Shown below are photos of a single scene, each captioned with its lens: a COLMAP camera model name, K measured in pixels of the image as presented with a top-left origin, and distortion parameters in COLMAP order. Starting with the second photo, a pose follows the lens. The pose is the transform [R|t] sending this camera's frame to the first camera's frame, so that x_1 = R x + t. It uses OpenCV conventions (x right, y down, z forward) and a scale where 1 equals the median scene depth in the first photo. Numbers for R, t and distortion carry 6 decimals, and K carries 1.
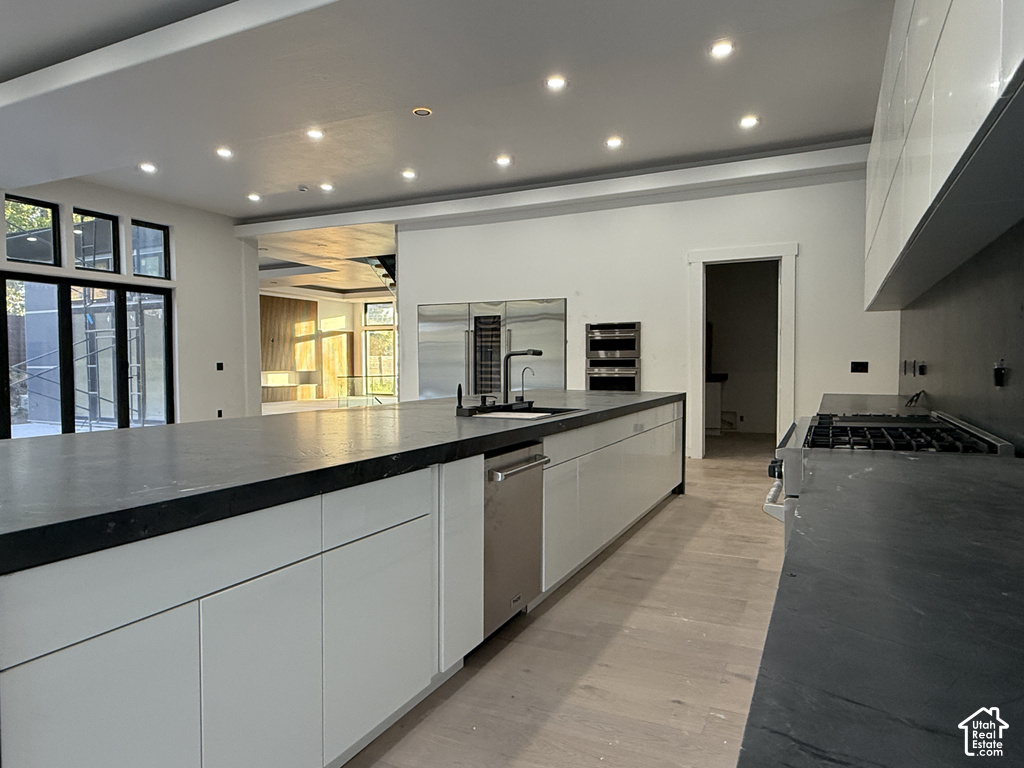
lens RADIAL K [[653.7, 0, 512.0], [0, 653.7, 384.0], [0, 0, 1]] dist [0.004014, 0.003244]
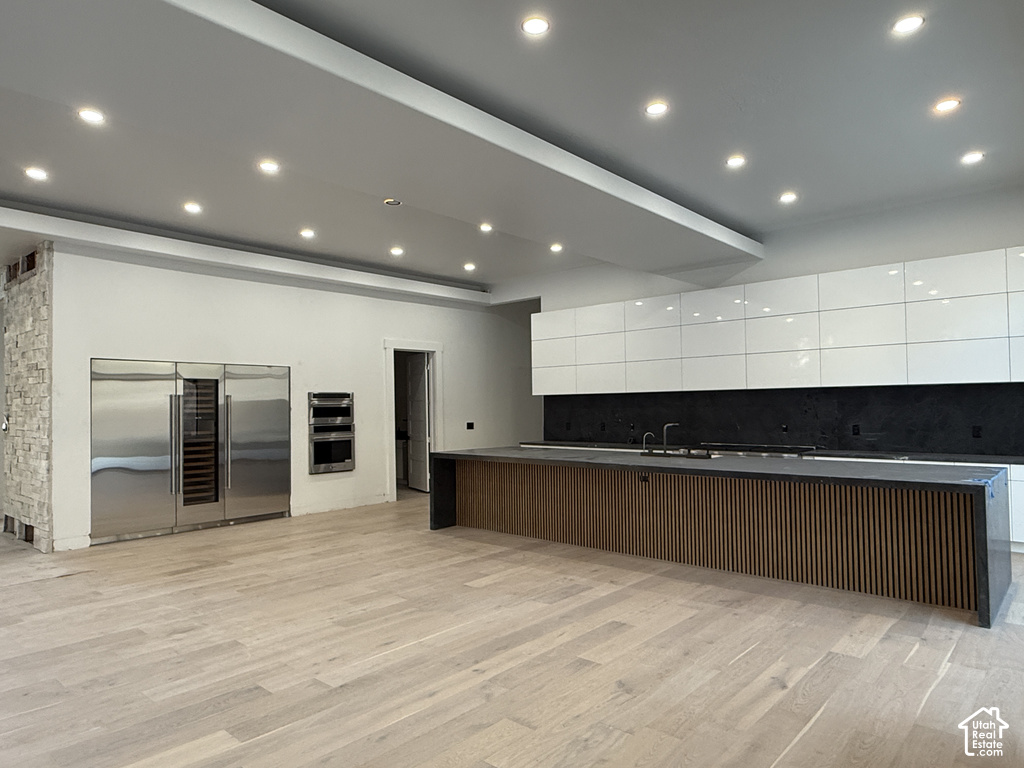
lens RADIAL K [[653.7, 0, 512.0], [0, 653.7, 384.0], [0, 0, 1]] dist [0.004014, 0.003244]
pose [[0.255319, 0.036742, 0.966158, -0.834167], [0.045963, 0.997687, -0.050087, -0.037257], [-0.965764, 0.057195, 0.253040, 0.415876]]
